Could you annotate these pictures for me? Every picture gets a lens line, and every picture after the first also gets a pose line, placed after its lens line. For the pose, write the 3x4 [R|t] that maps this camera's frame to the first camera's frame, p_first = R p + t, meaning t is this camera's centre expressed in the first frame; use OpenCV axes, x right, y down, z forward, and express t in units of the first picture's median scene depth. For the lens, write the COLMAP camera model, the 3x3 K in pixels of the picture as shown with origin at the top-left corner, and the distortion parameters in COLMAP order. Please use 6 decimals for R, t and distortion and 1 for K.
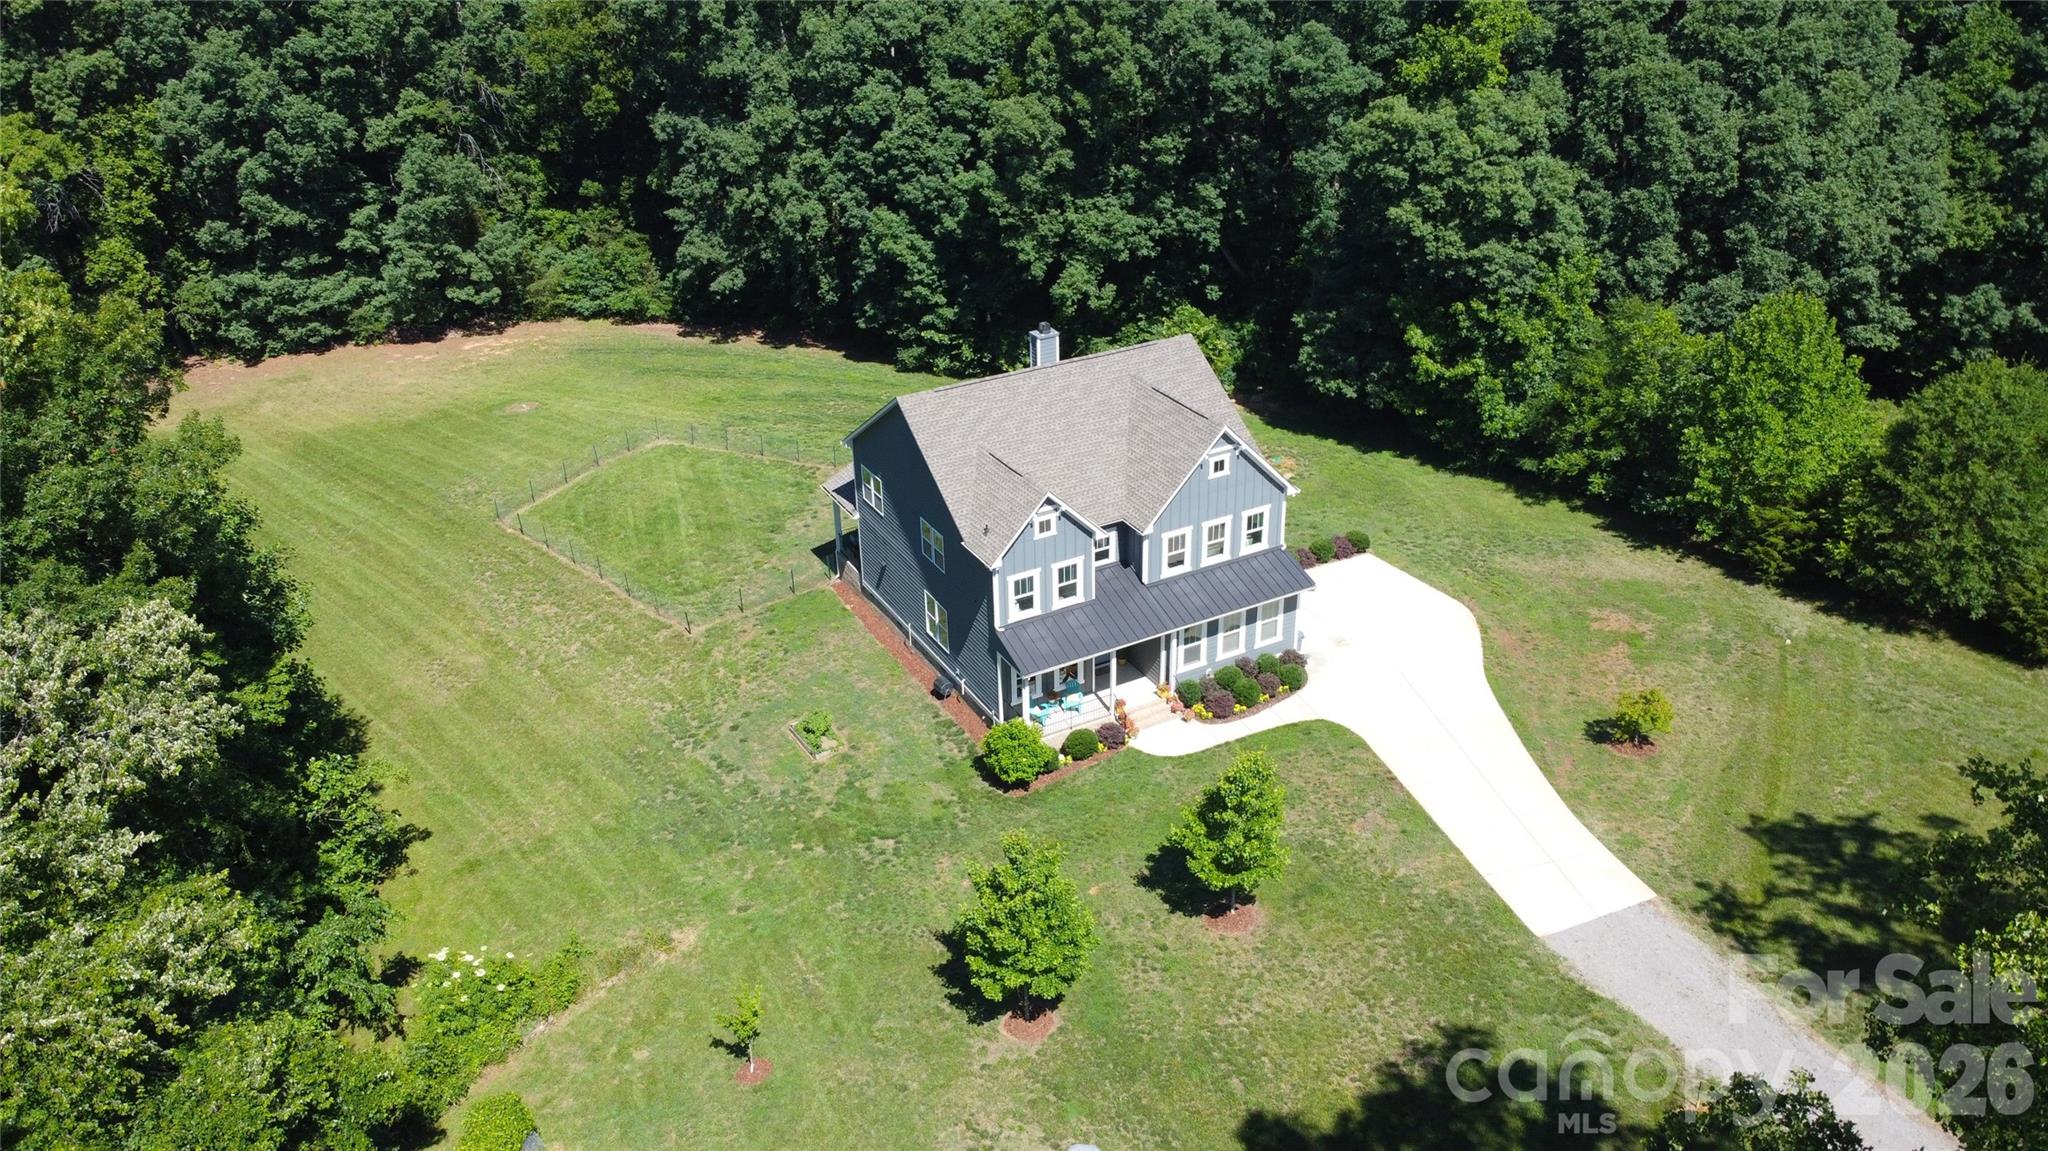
lens RADIAL K [[1484.0, 0, 1024.0], [0, 1484.0, 575.5], [0, 0, 1]] dist [0.073822, 0.002697]
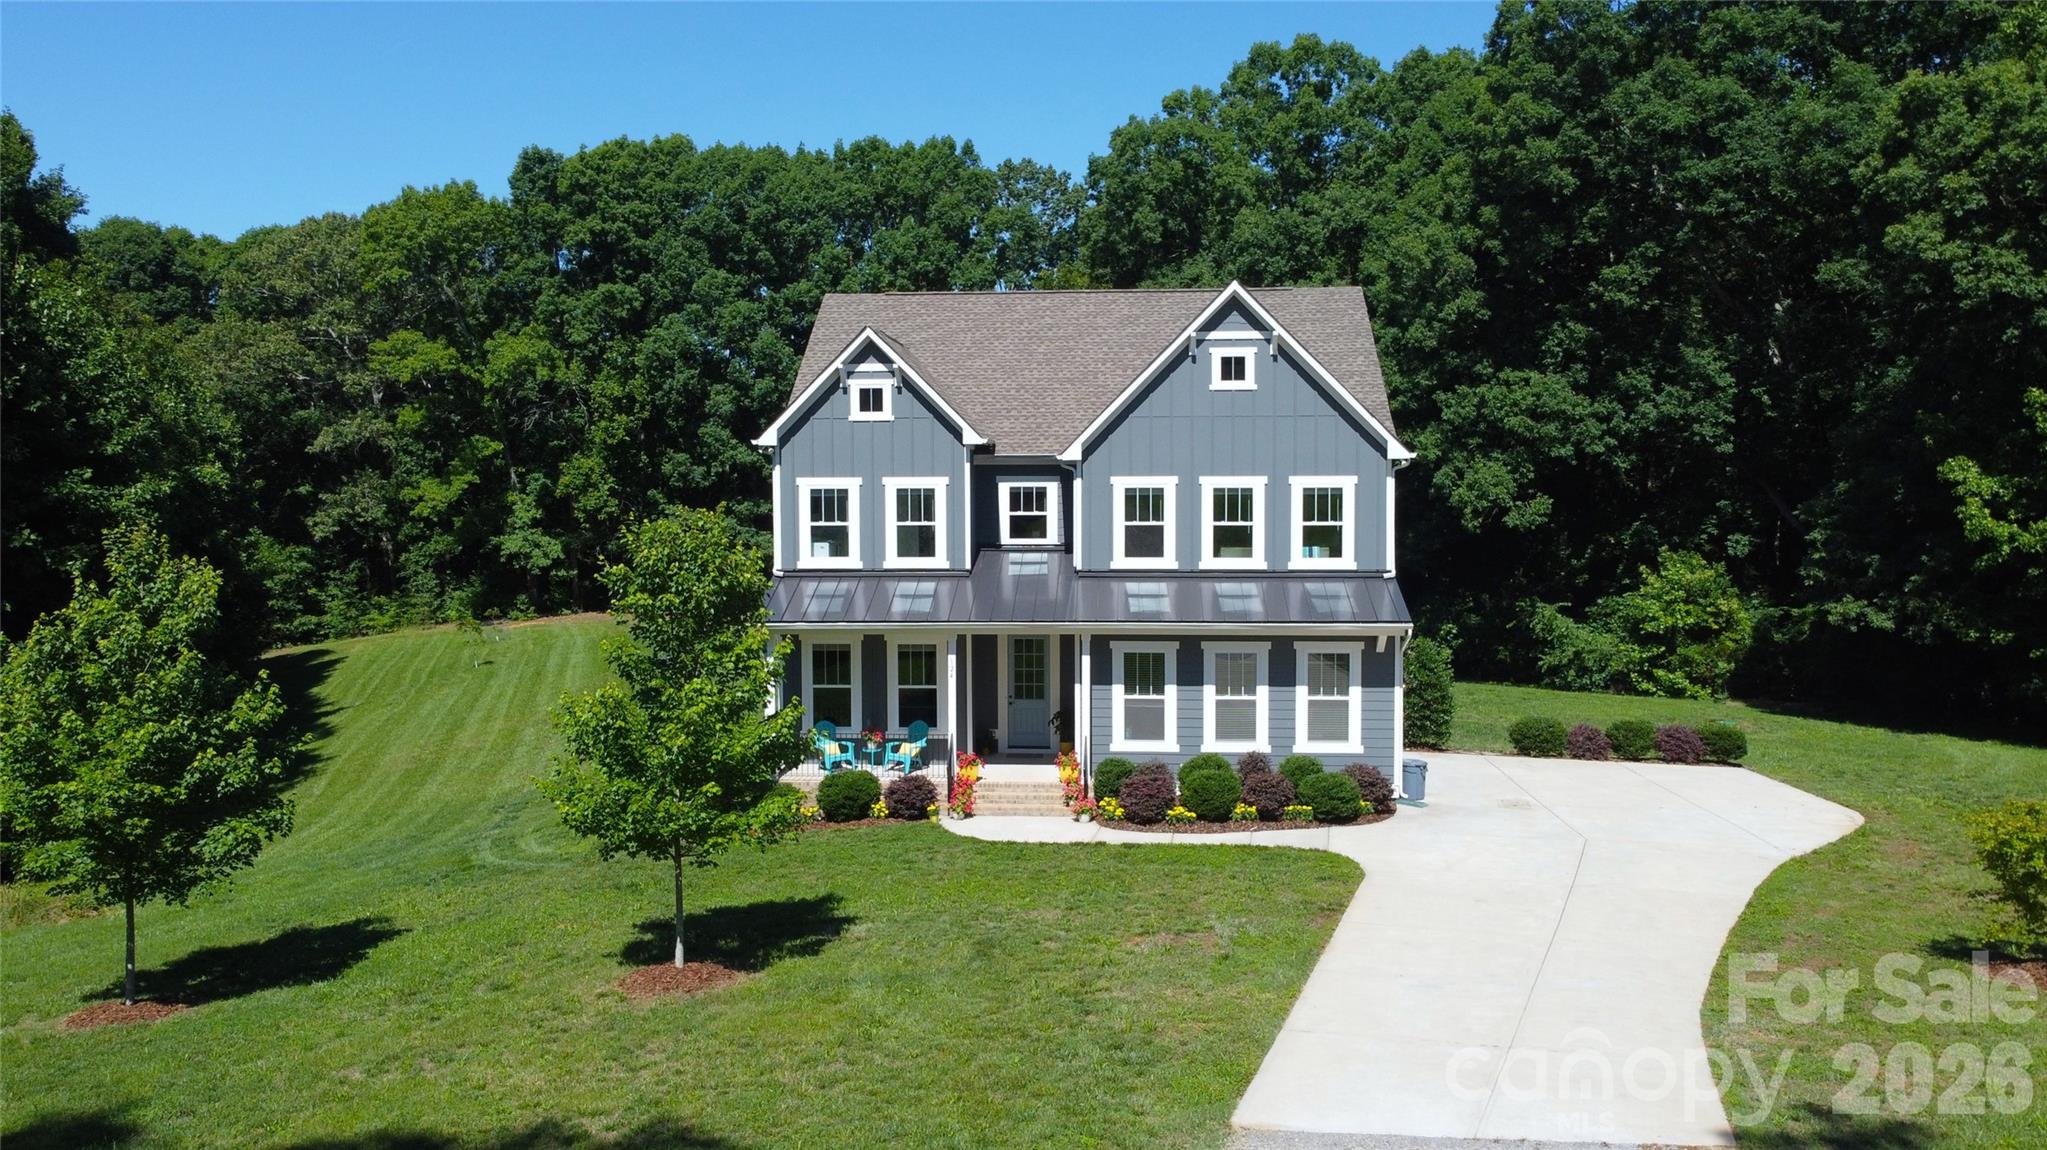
lens RADIAL K [[1603.4, 0, 1023.5], [0, 1603.4, 575.0], [0, 0, 1]] dist [0.013530, 0.005182]
pose [[0.840840, 0.060565, -0.537885, 0.307846], [-0.274845, 0.903857, -0.327876, 0.165514], [0.466313, 0.423526, 0.776645, 0.430853]]
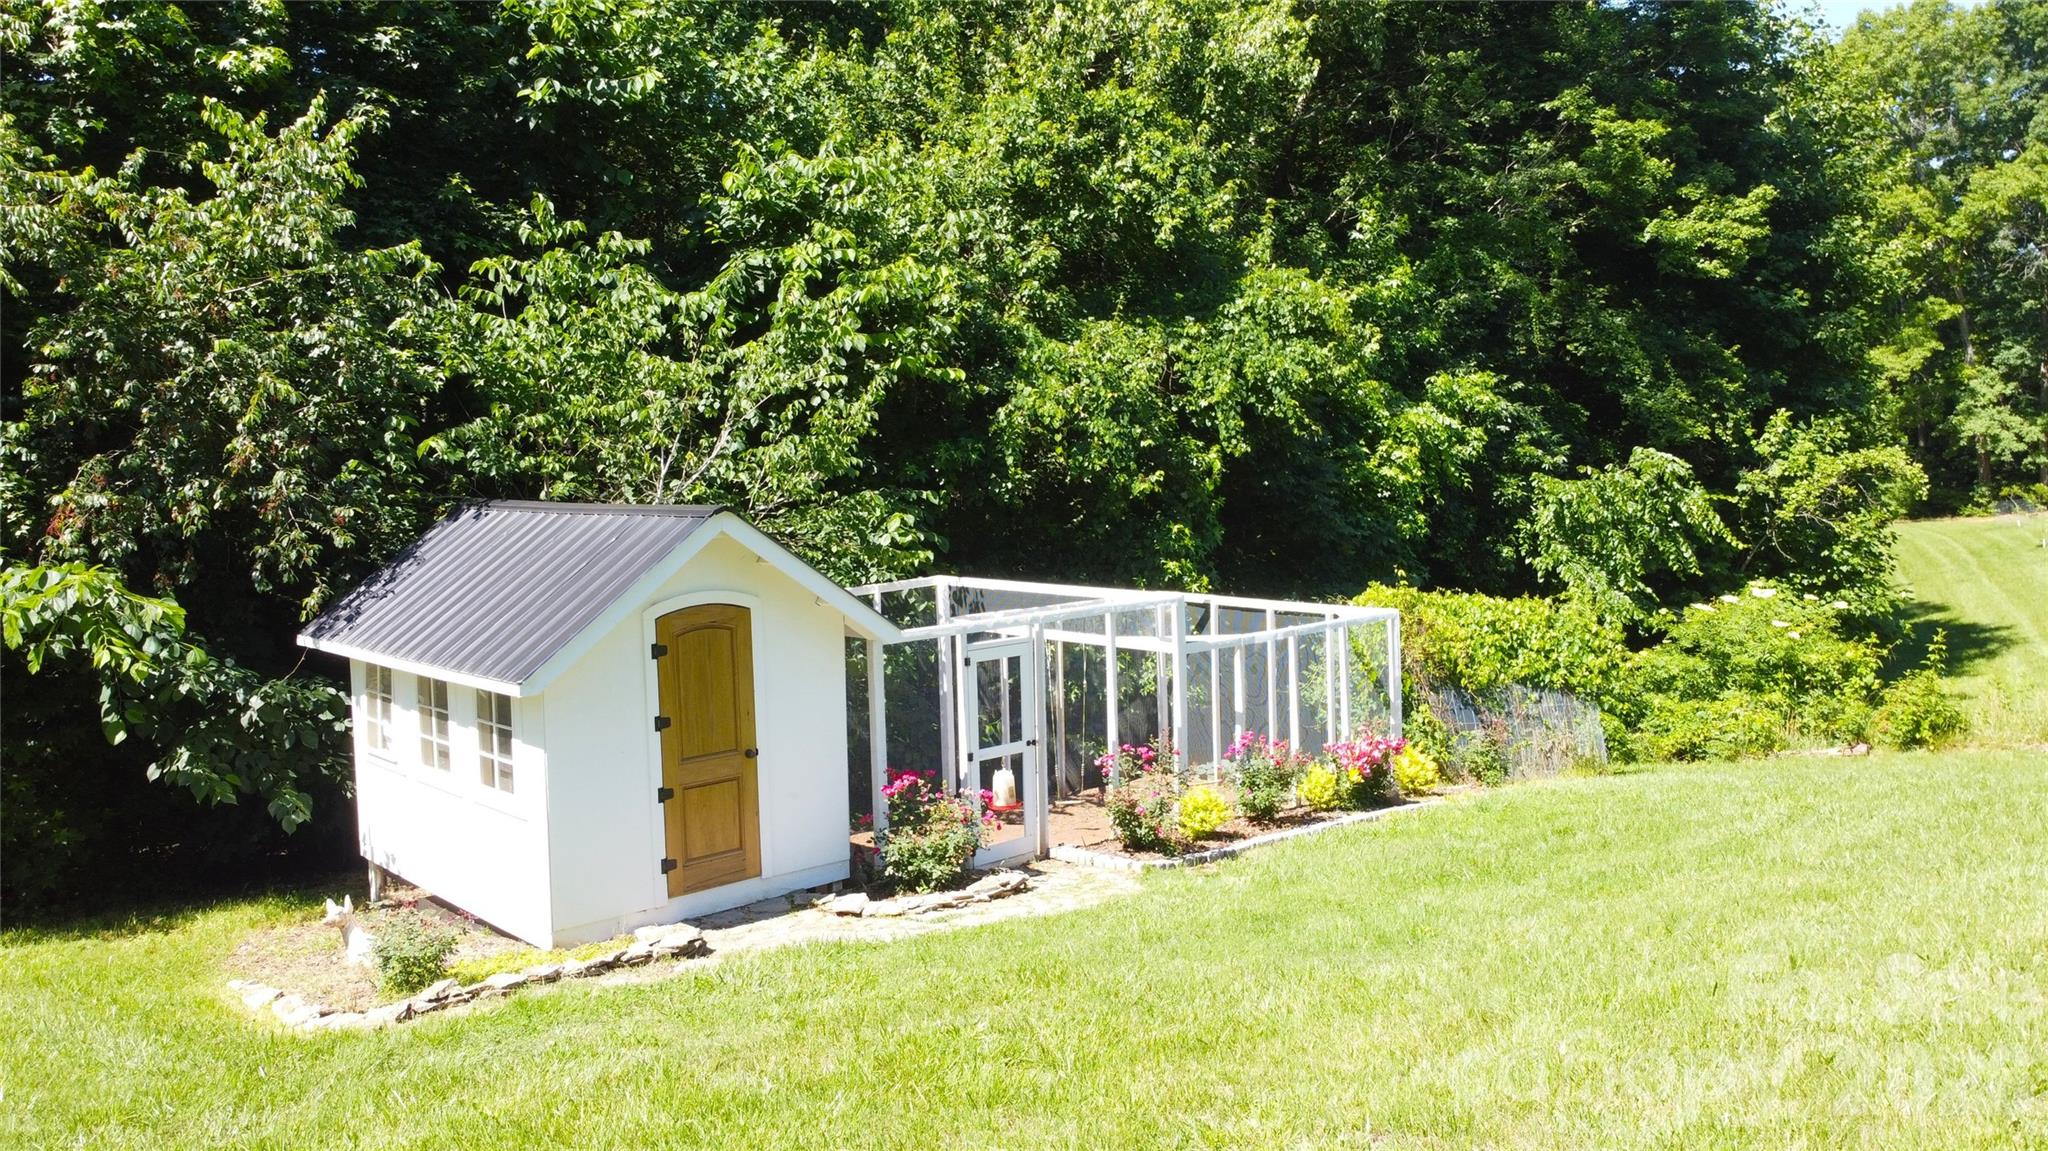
lens RADIAL K [[1484.0, 0, 1024.0], [0, 1484.0, 575.5], [0, 0, 1]] dist [0.073822, 0.002697]
pose [[0.295747, 0.104654, -0.949516, 0.037027], [-0.445672, 0.894291, -0.040247, 0.259506], [0.844932, 0.435076, 0.311125, 0.413384]]
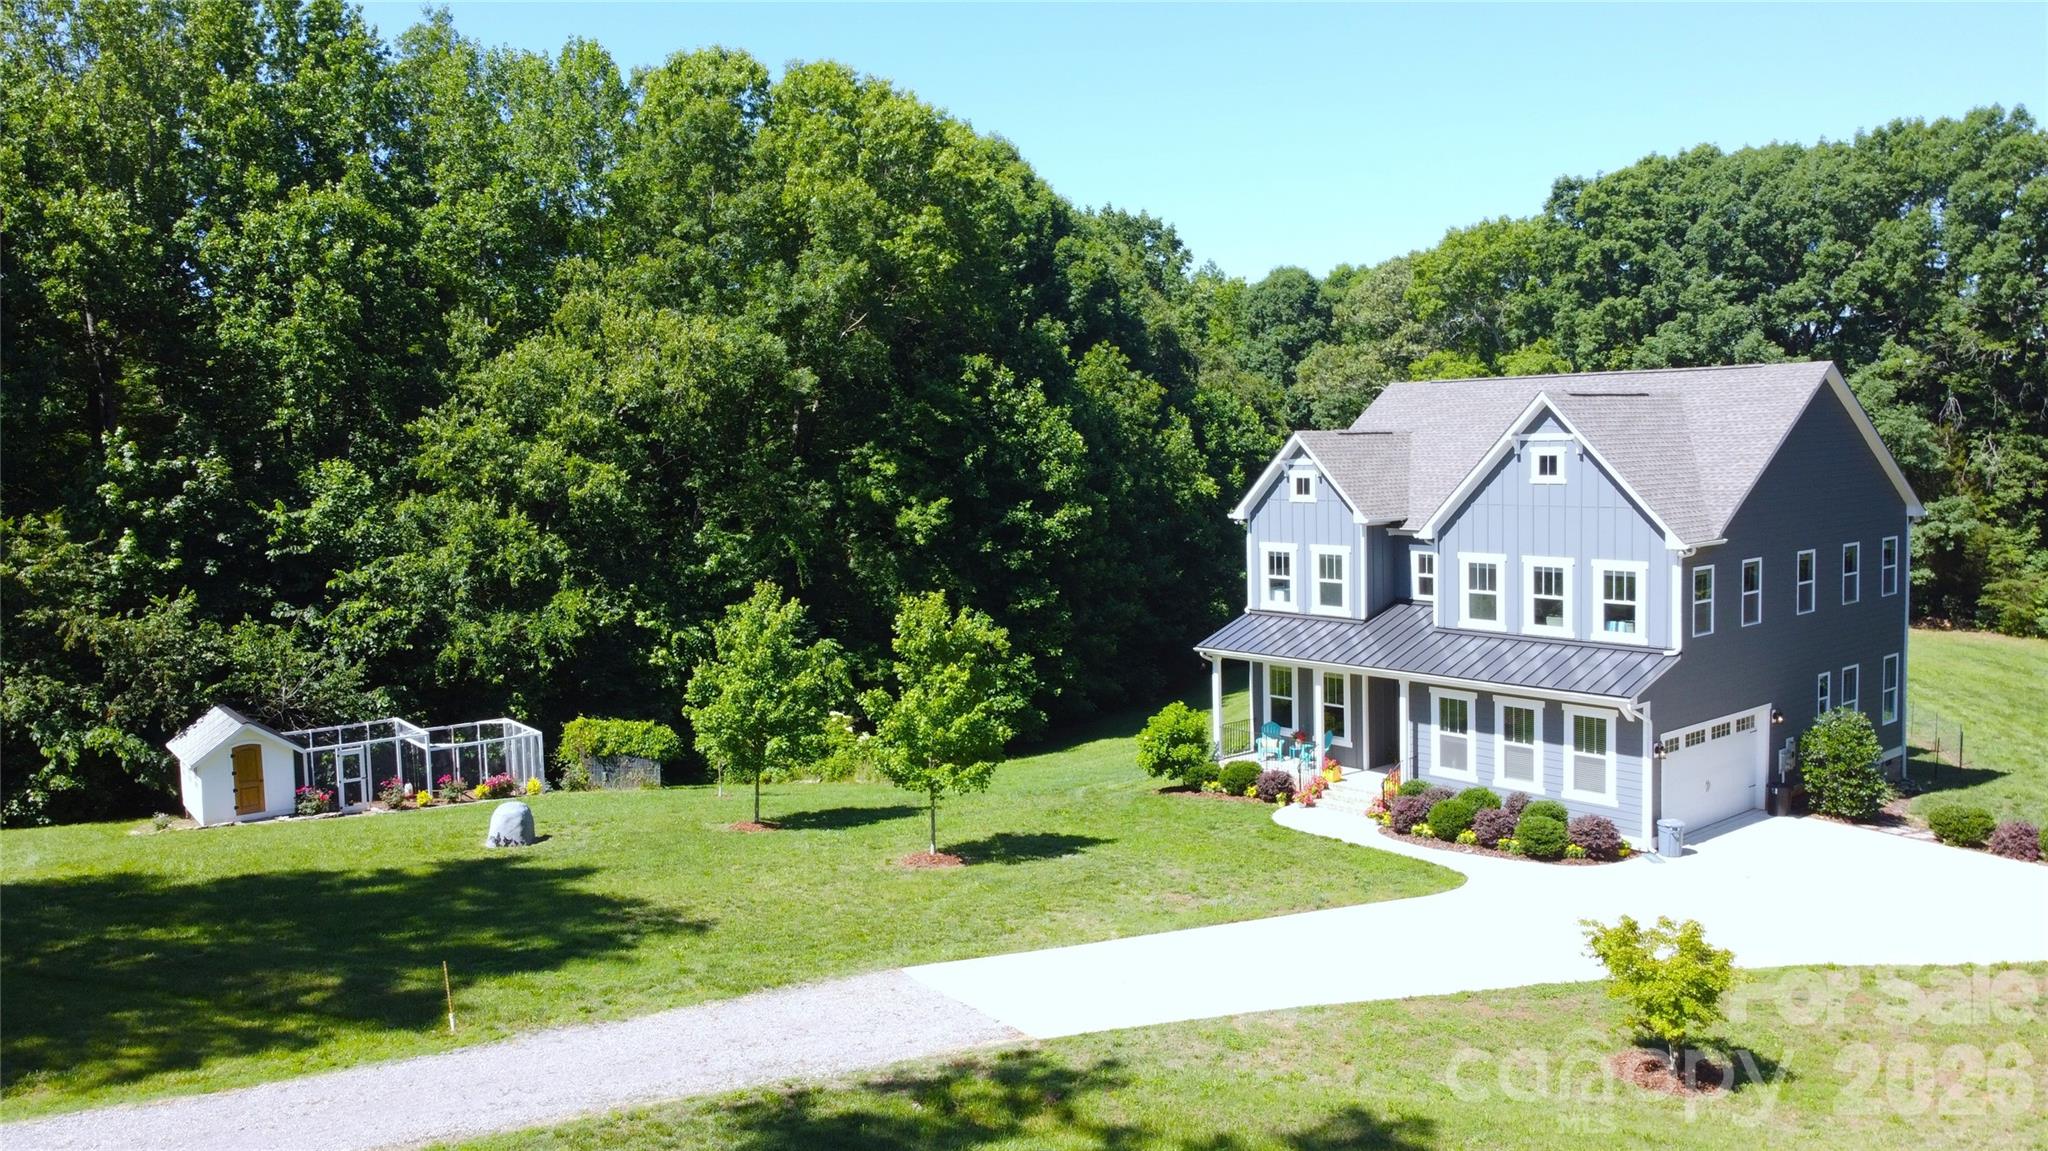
lens RADIAL K [[1541.3, 0, 1024.0], [0, 1541.3, 575.5], [0, 0, 1]] dist [0.005898, 0.007254]
pose [[0.207924, 0.110278, -0.971909, 0.581951], [-0.453722, 0.891134, 0.004046, 0.053750], [0.866547, 0.440135, 0.235323, 0.534546]]
